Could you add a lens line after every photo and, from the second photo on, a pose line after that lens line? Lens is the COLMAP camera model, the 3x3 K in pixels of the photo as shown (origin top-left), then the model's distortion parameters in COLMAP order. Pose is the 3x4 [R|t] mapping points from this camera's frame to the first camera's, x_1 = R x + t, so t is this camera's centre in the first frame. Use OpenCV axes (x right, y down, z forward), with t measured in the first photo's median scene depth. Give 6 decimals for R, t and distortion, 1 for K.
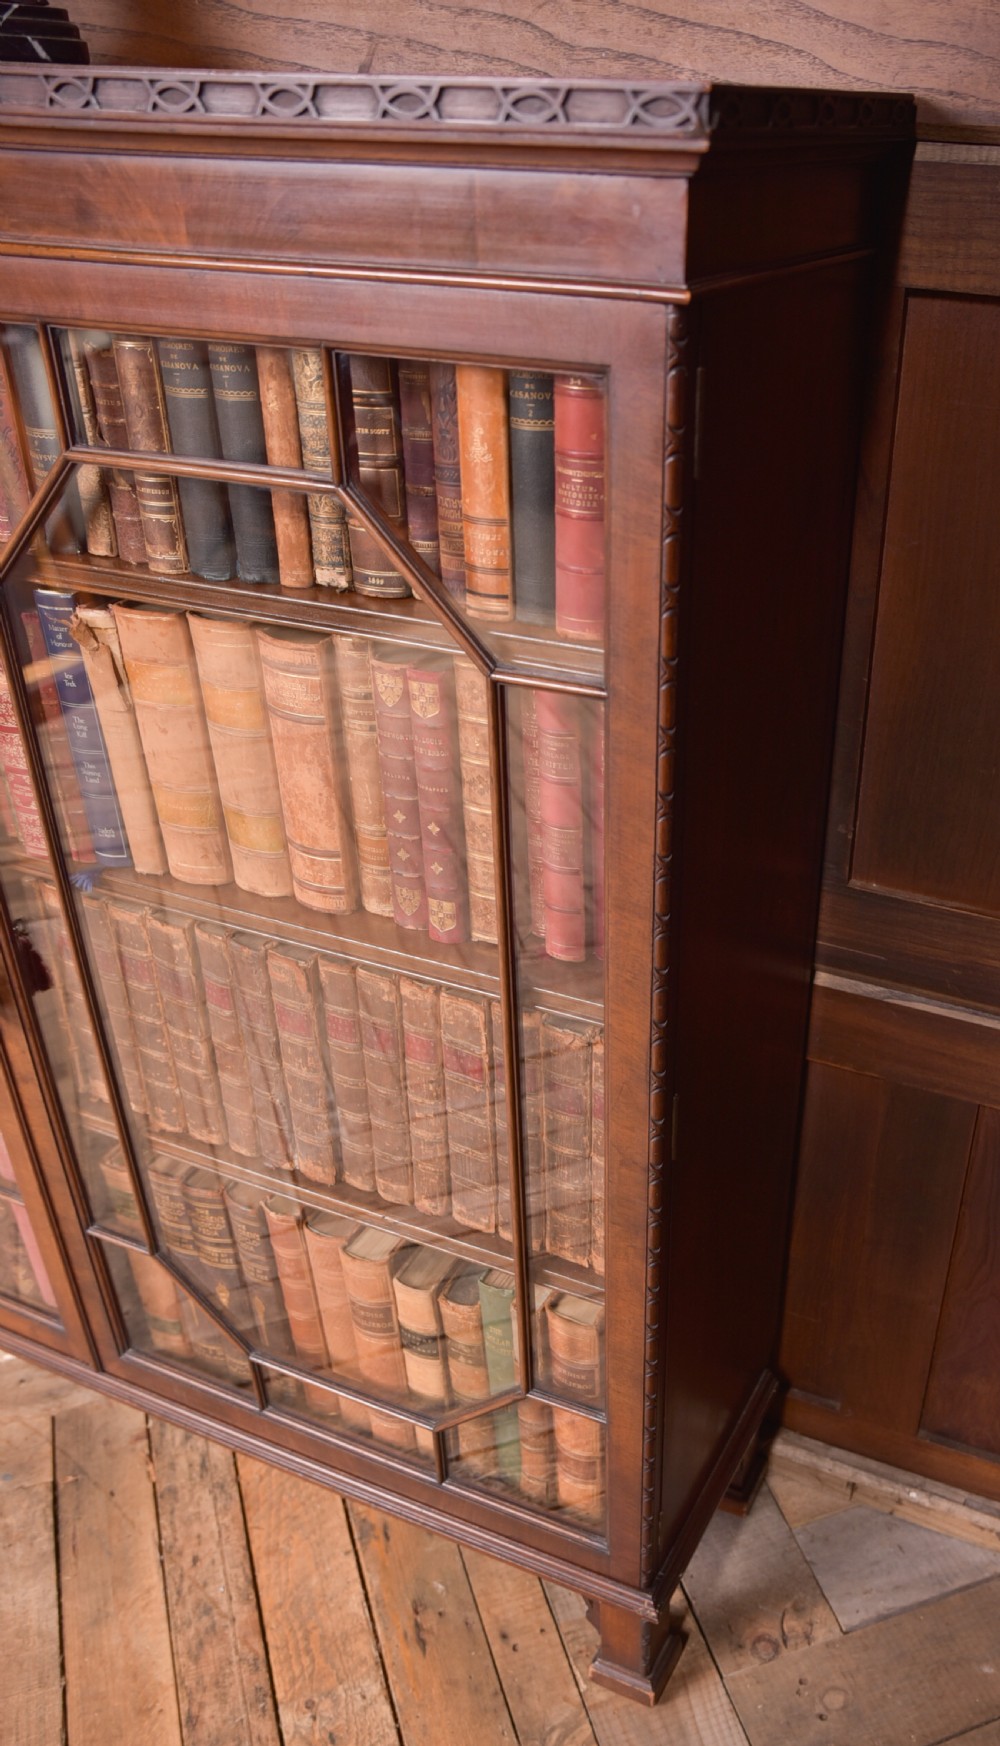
lens RADIAL K [[1398.1, 0, 695.5], [0, 1398.1, 1030.4], [0, 0, 1]] dist [-0.111351, 0.078610]
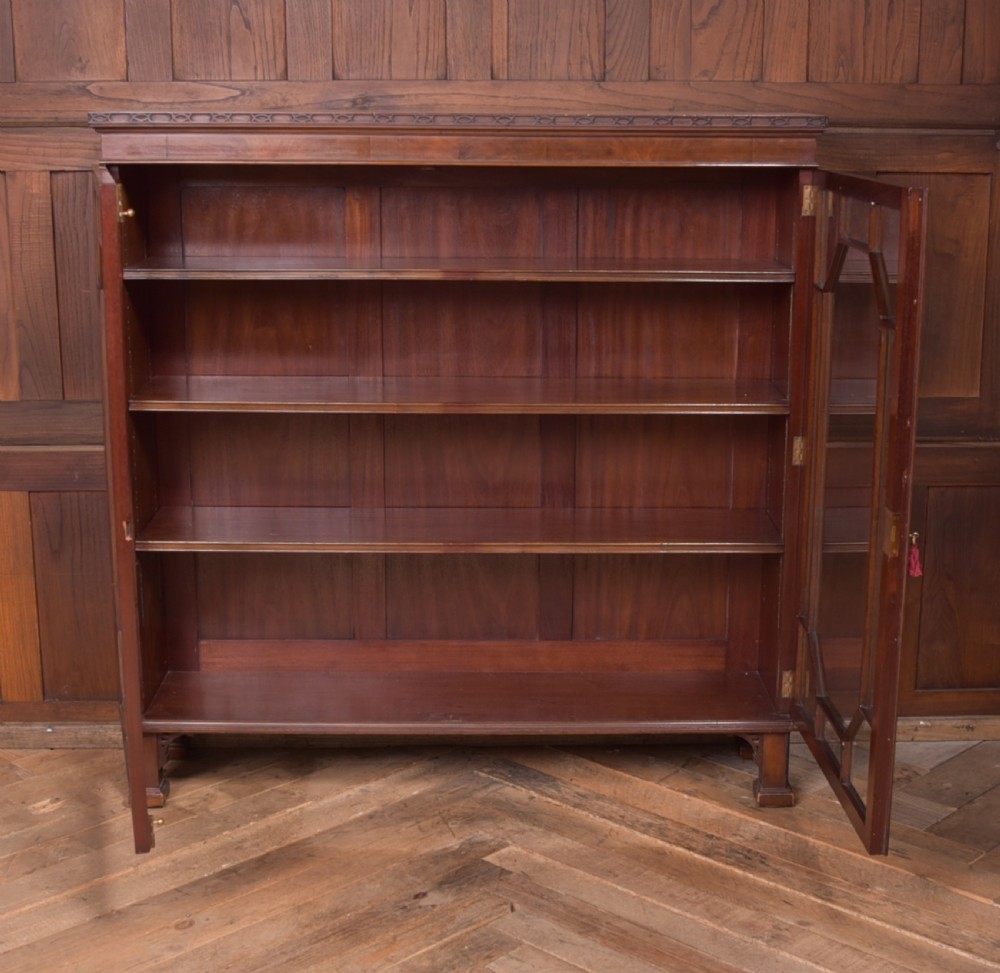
lens RADIAL K [[1691.0, 0, 518.0], [0, 1691.0, 512.8], [0, 0, 1]] dist [-0.104327, 0.055536]
pose [[0.907540, -0.126401, 0.400492, -2.702891], [0.258477, 0.919730, -0.295444, 1.303142], [-0.331000, 0.371645, 0.867363, -2.097570]]
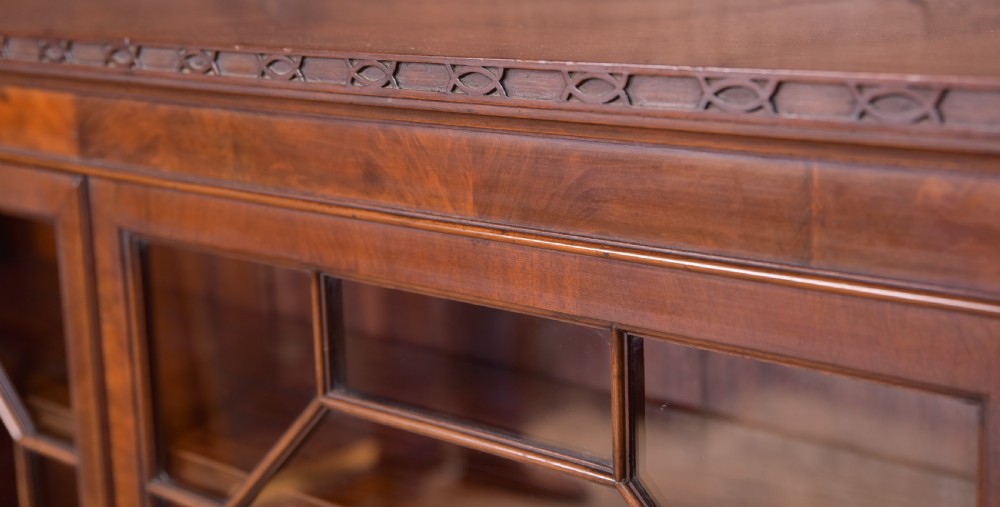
lens RADIAL K [[1386.8, 0, 499.2], [0, 1386.8, 201.9], [0, 0, 1]] dist [0.023236, 0.041738]
pose [[0.953004, -0.006120, -0.302897, -0.083067], [-0.110919, 0.923330, -0.367639, -0.260793], [0.281924, 0.383958, 0.879258, 0.196244]]
